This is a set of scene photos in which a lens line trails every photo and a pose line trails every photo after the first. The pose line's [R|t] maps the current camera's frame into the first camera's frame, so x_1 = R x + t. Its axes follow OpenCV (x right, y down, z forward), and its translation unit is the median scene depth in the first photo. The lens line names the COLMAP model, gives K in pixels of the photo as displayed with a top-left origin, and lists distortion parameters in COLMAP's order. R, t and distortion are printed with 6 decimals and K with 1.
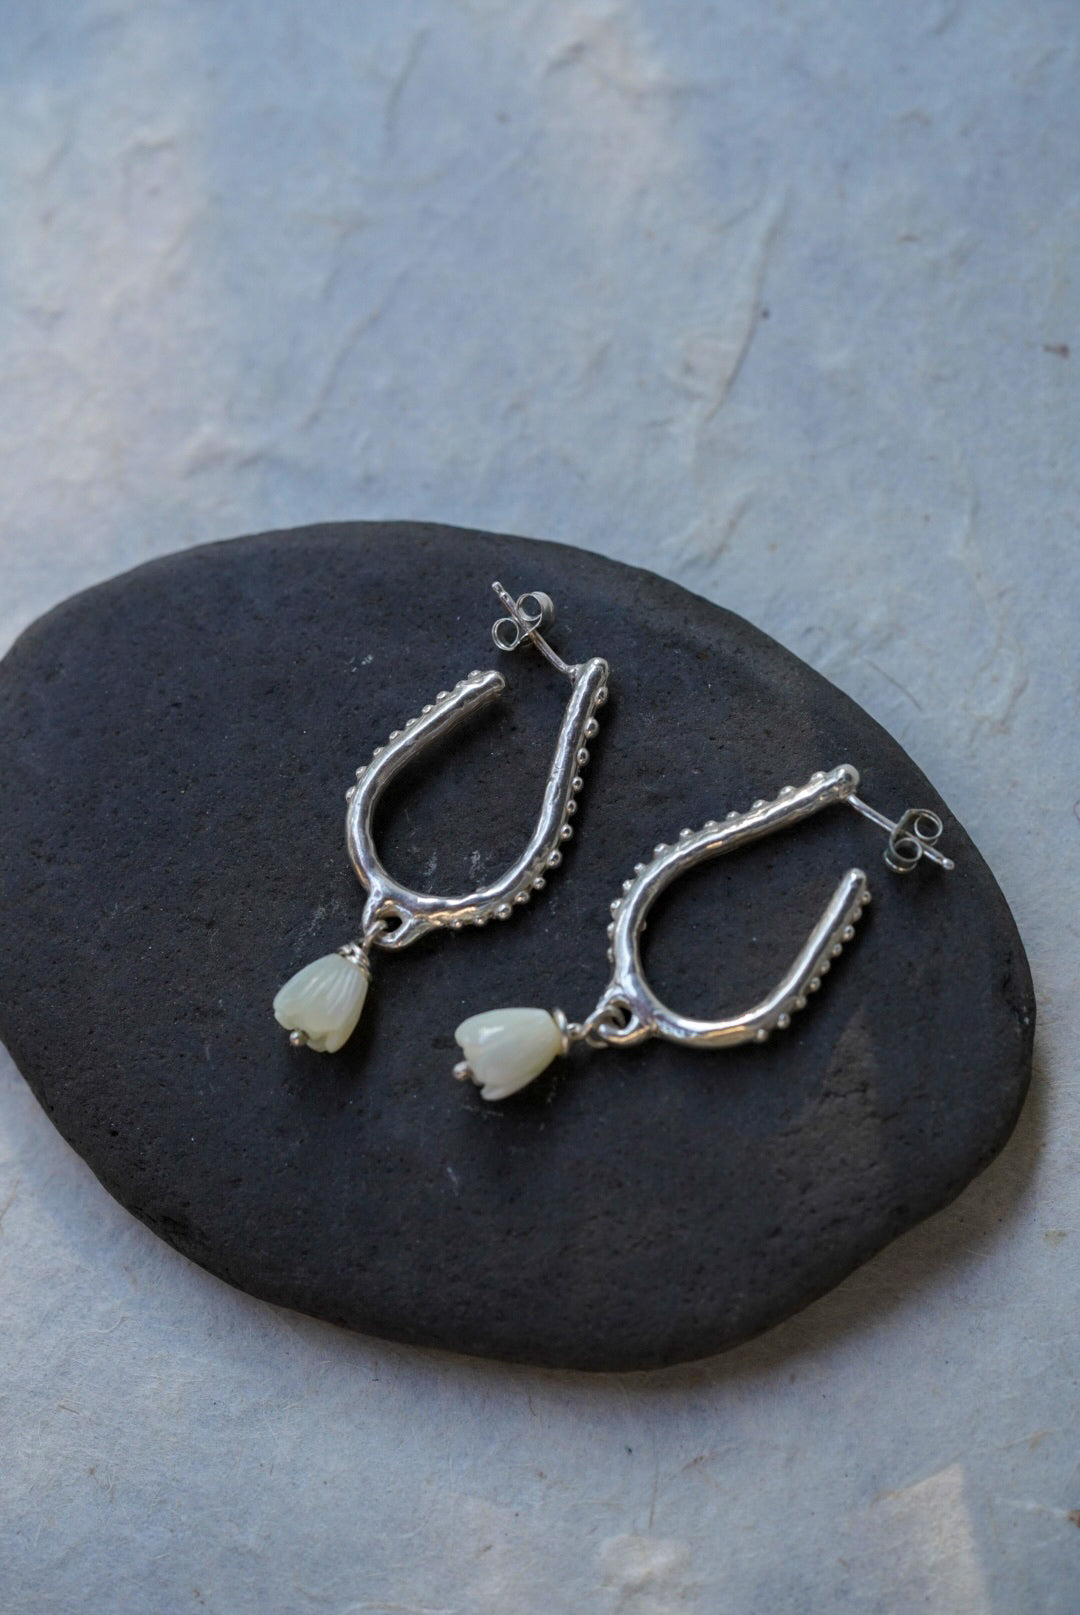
lens RADIAL K [[5554.5, 0, 540.0], [0, 5554.5, 807.5], [0, 0, 1]] dist [-0.158272, -5.031864]
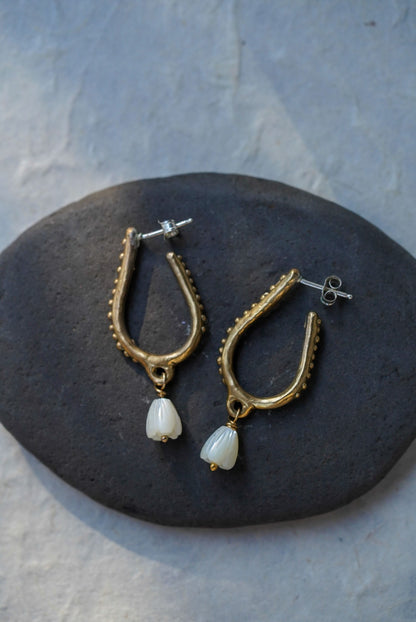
lens RADIAL K [[2139.3, 0, 208.0], [0, 2139.3, 311.0], [0, 0, 1]] dist [-0.158272, -5.031864]
pose [[0.950761, -0.301824, 0.070395, -0.072148], [0.284418, 0.939944, 0.188711, -0.162966], [-0.123125, -0.159397, 0.979506, 0.125981]]
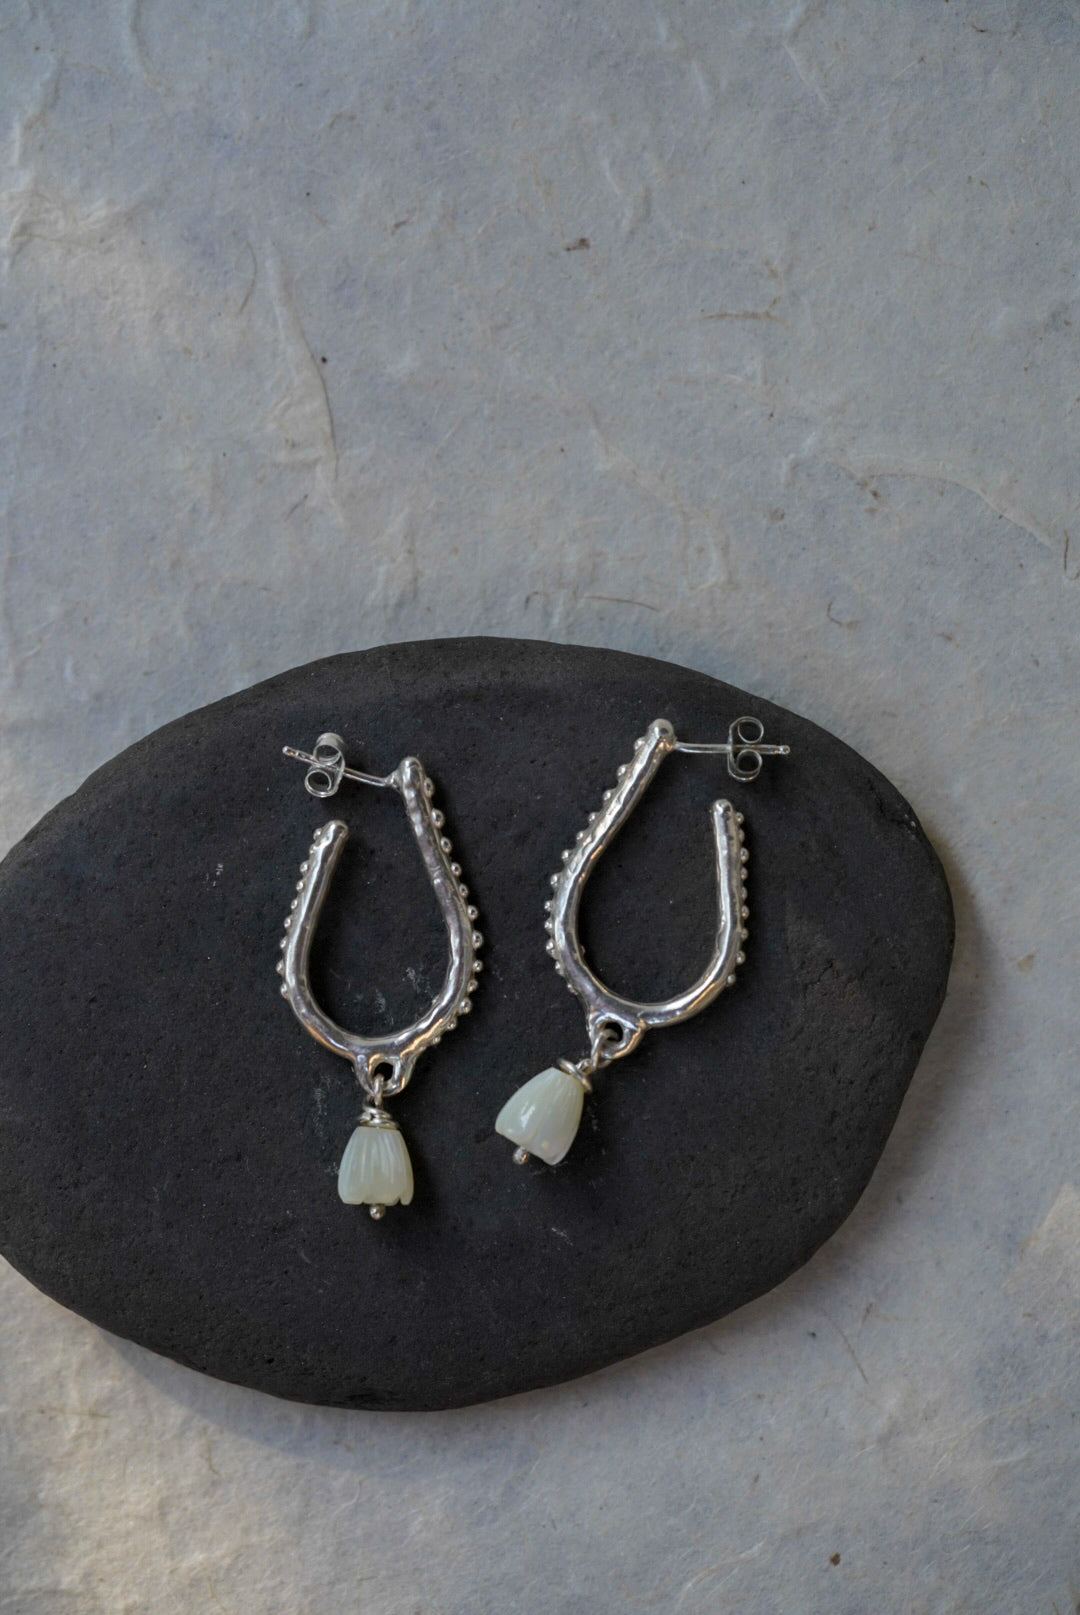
lens RADIAL K [[5554.5, 0, 540.0], [0, 5554.5, 807.5], [0, 0, 1]] dist [-0.158272, -5.031864]
pose [[0.830414, -0.552208, 0.074015, -0.053039], [0.518055, 0.814190, 0.262133, -0.288801], [-0.205015, -0.179335, 0.962189, -0.044391]]
